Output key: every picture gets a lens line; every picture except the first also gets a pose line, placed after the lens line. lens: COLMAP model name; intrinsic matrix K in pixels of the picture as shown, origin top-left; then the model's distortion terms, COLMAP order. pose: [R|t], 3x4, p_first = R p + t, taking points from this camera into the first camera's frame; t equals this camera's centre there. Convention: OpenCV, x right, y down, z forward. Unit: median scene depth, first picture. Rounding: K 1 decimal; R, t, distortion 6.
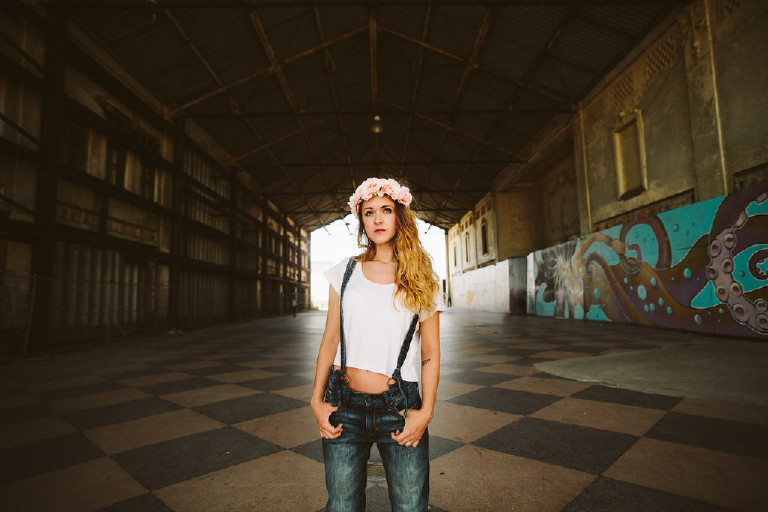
lens RADIAL K [[503.0, 0, 384.0], [0, 503.0, 256.0], [0, 0, 1]] dist [0.007999, 0.000786]
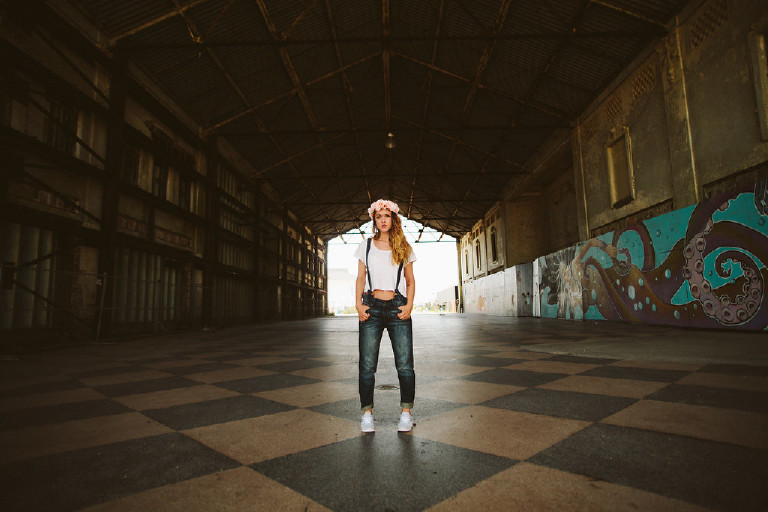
lens RADIAL K [[503.0, 0, 384.0], [0, 503.0, 256.0], [0, 0, 1]] dist [0.007999, 0.000786]
pose [[0.999569, -0.001652, -0.029302, 0.004934], [0.001125, 0.999837, -0.018005, 0.010589], [0.029327, 0.017965, 0.999408, -0.101632]]
